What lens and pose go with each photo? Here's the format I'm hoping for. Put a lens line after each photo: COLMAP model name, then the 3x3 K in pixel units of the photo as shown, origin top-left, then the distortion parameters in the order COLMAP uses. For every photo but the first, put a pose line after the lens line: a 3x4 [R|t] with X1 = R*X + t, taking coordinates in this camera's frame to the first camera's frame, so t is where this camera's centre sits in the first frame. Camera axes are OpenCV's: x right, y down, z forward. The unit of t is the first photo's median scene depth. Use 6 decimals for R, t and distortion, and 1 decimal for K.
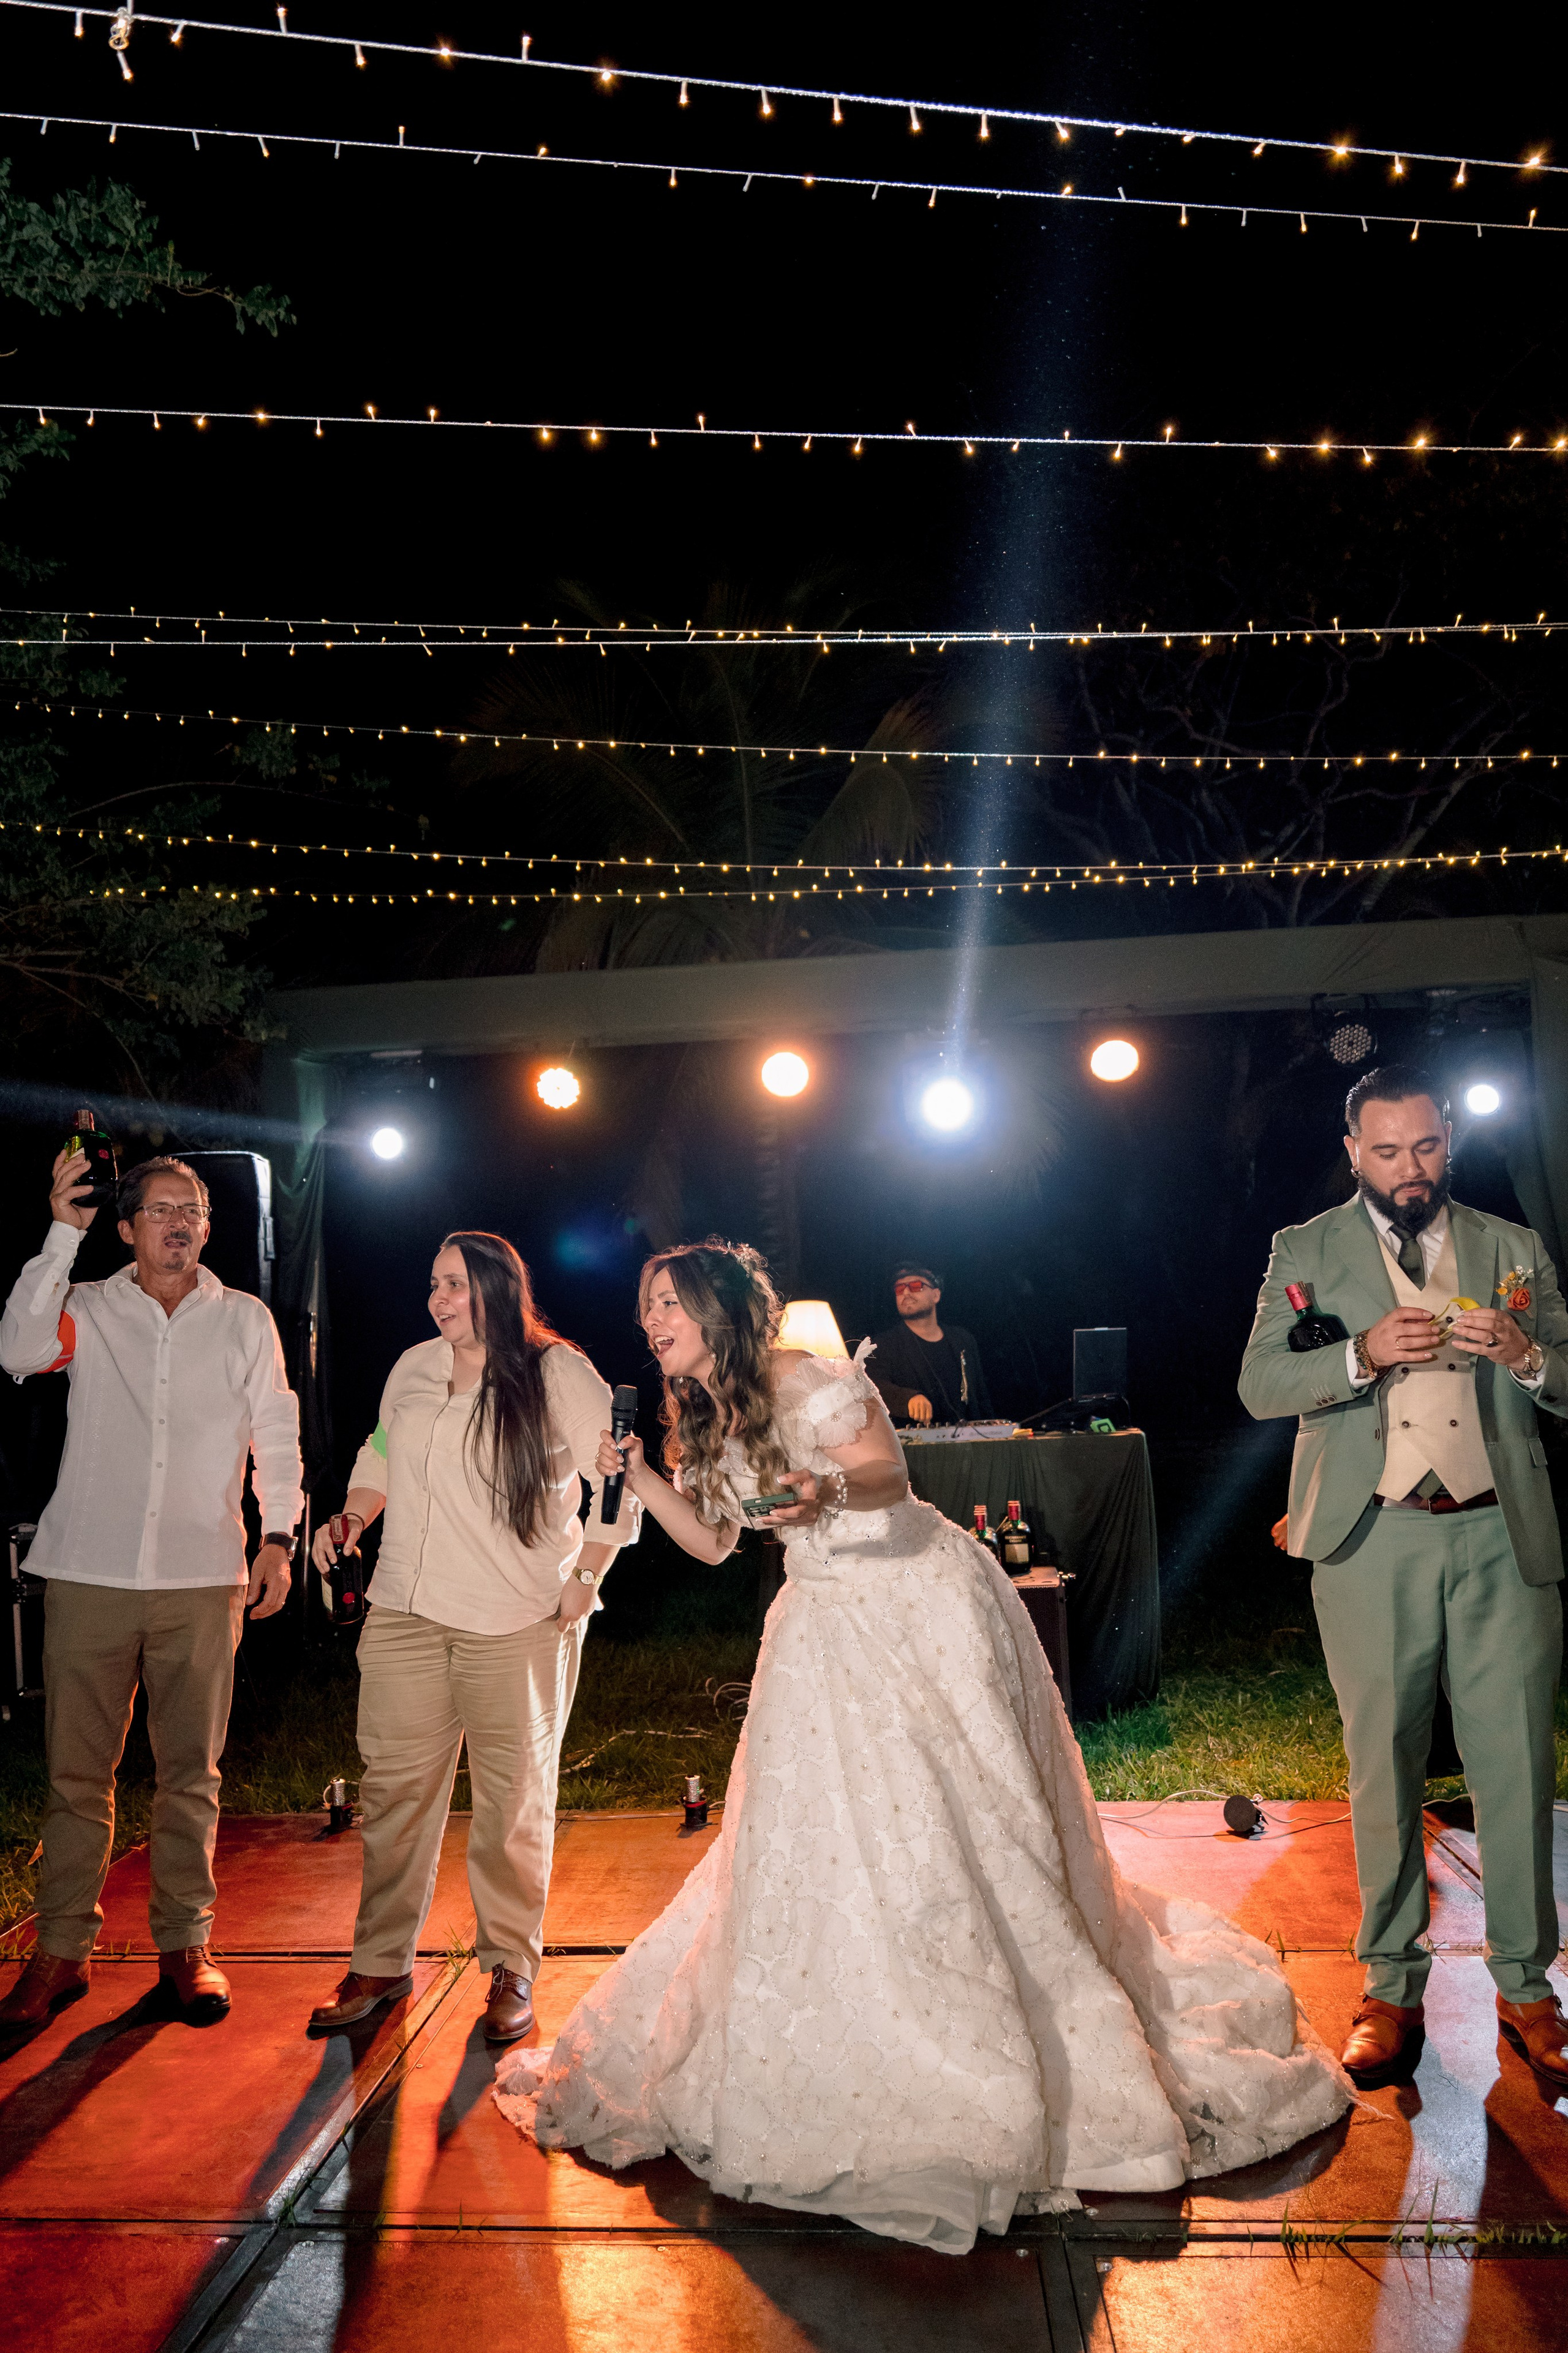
lens RADIAL K [[1695.9, 0, 801.8], [0, 1695.9, 1183.1], [0, 0, 1]] dist [0.003070, -0.002402]
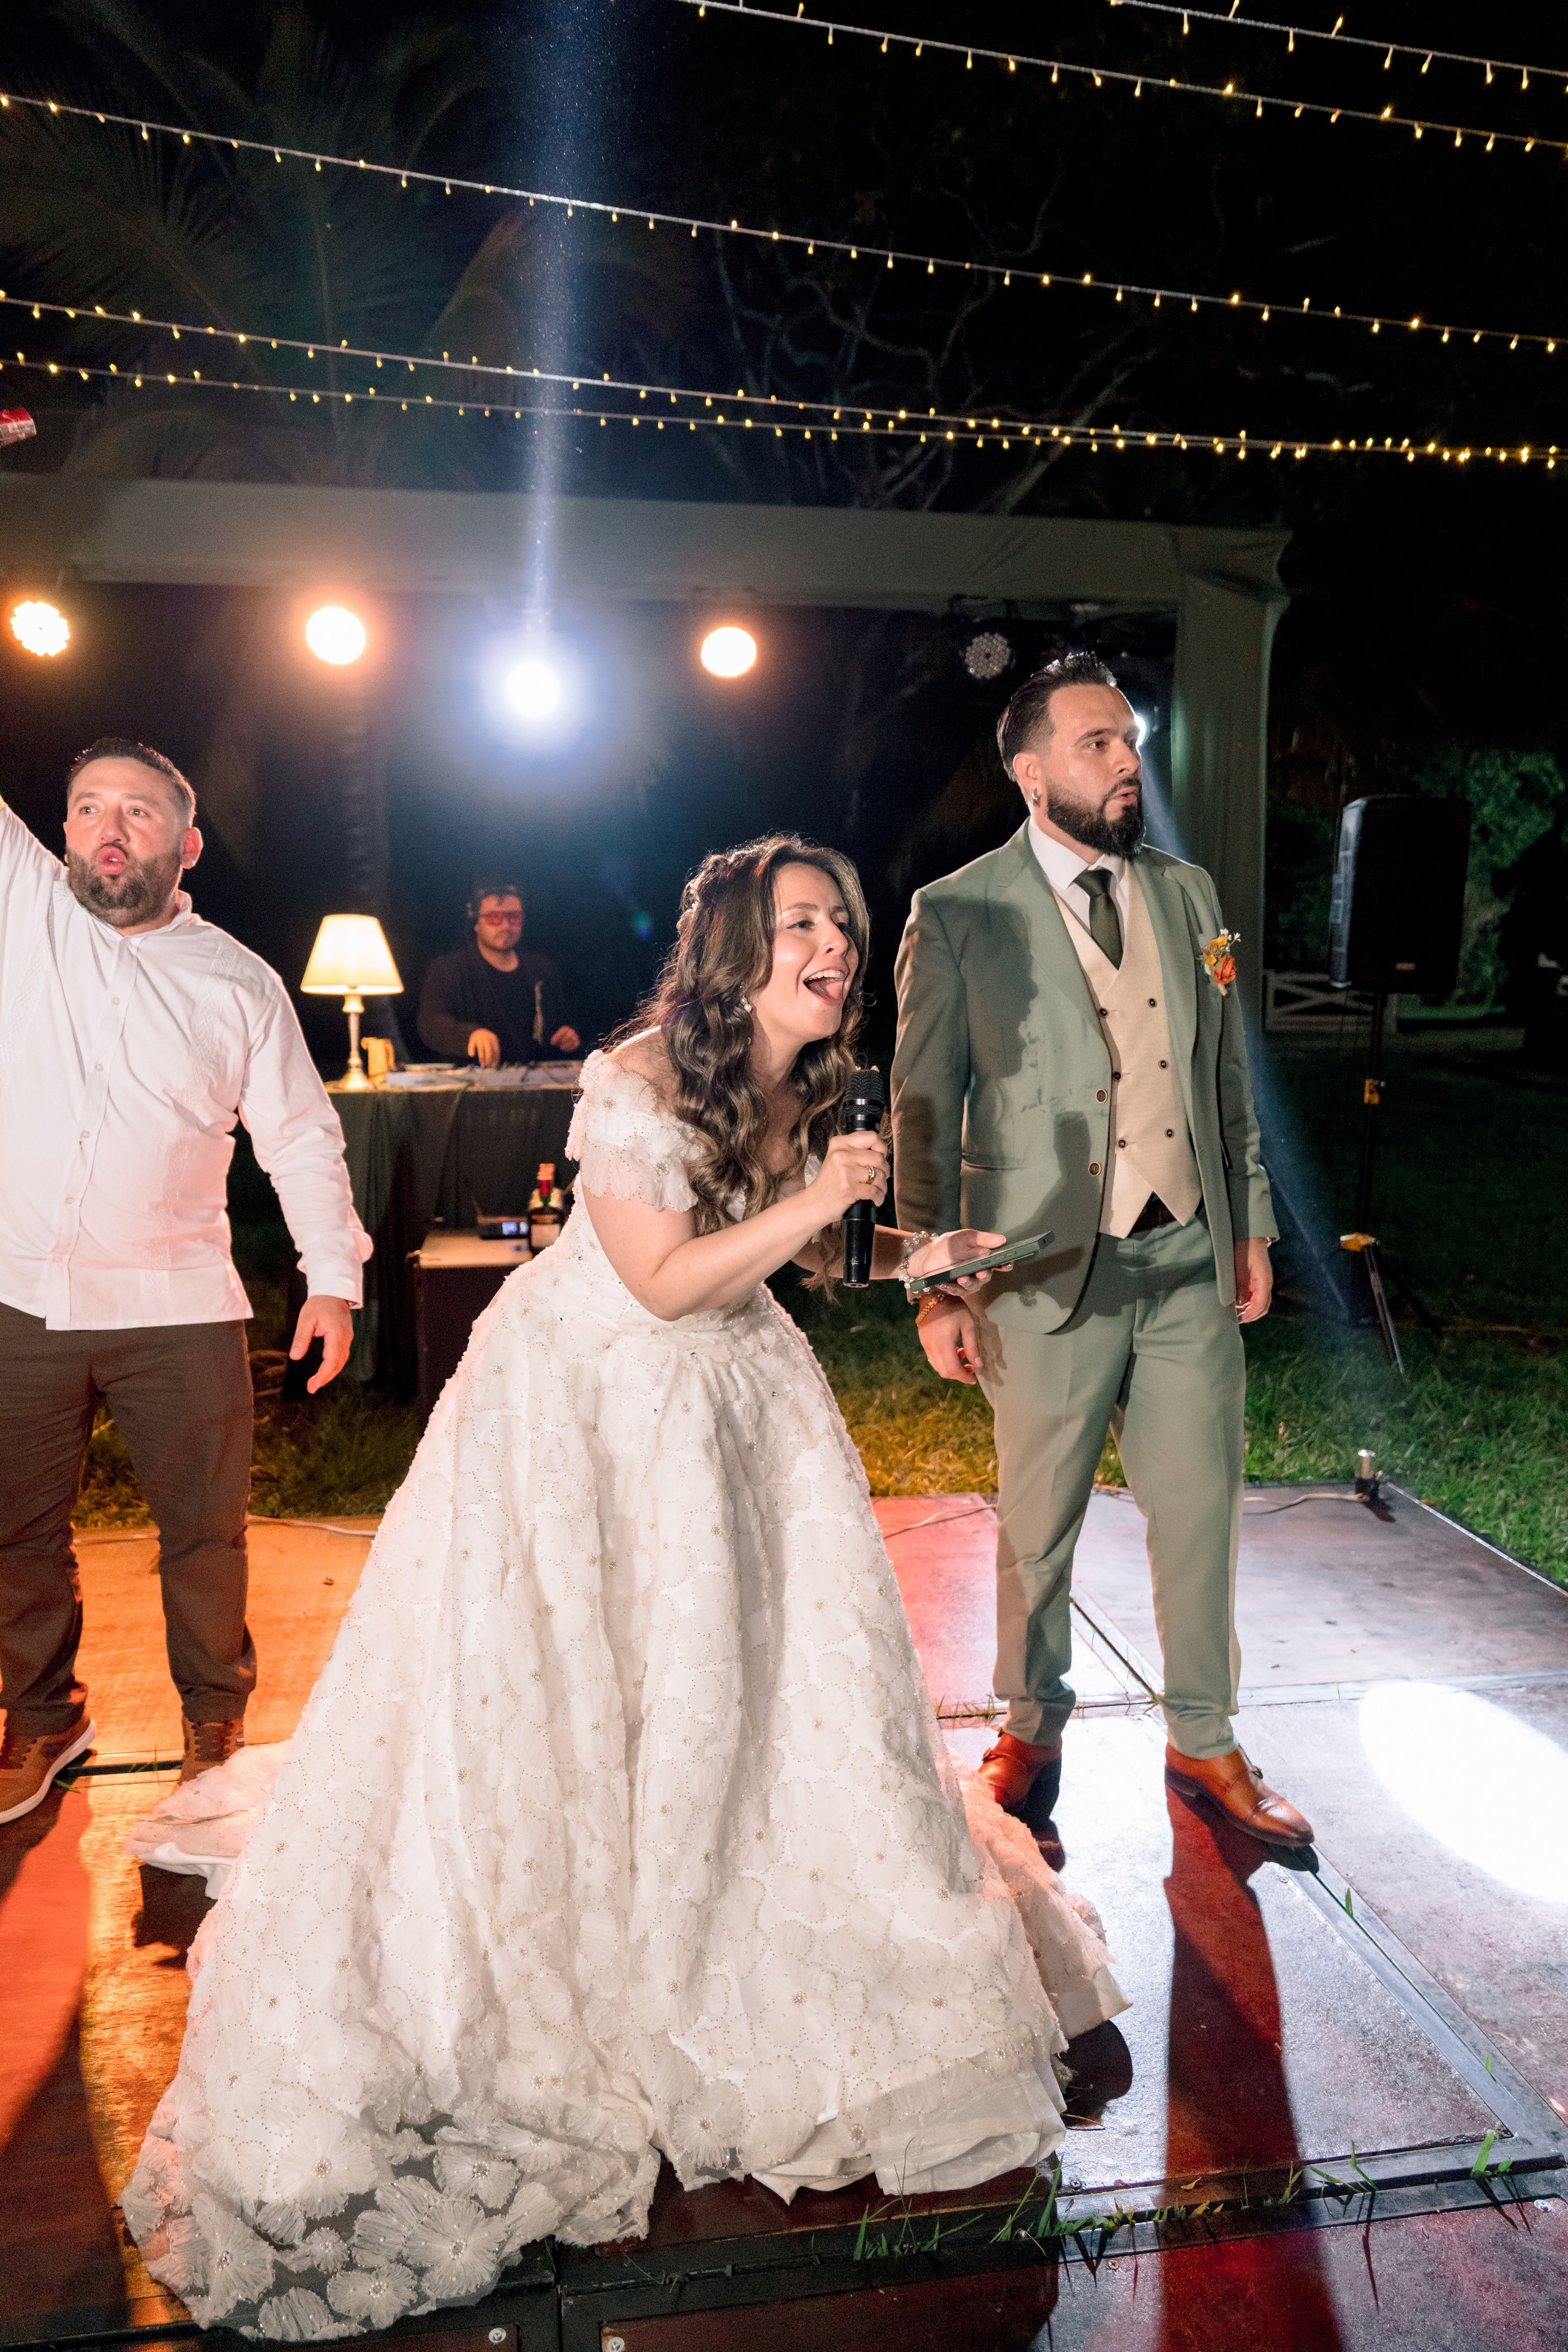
lens RADIAL K [[1602.0, 0, 796.4], [0, 1602.0, 1183.3], [0, 0, 1]] dist [-0.000349, 0.002139]
pose [[0.972223, 0.011443, 0.233779, 0.031711], [-0.065808, 0.971877, 0.226107, 0.004202], [-0.224617, -0.235210, 0.945634, 0.163733]]
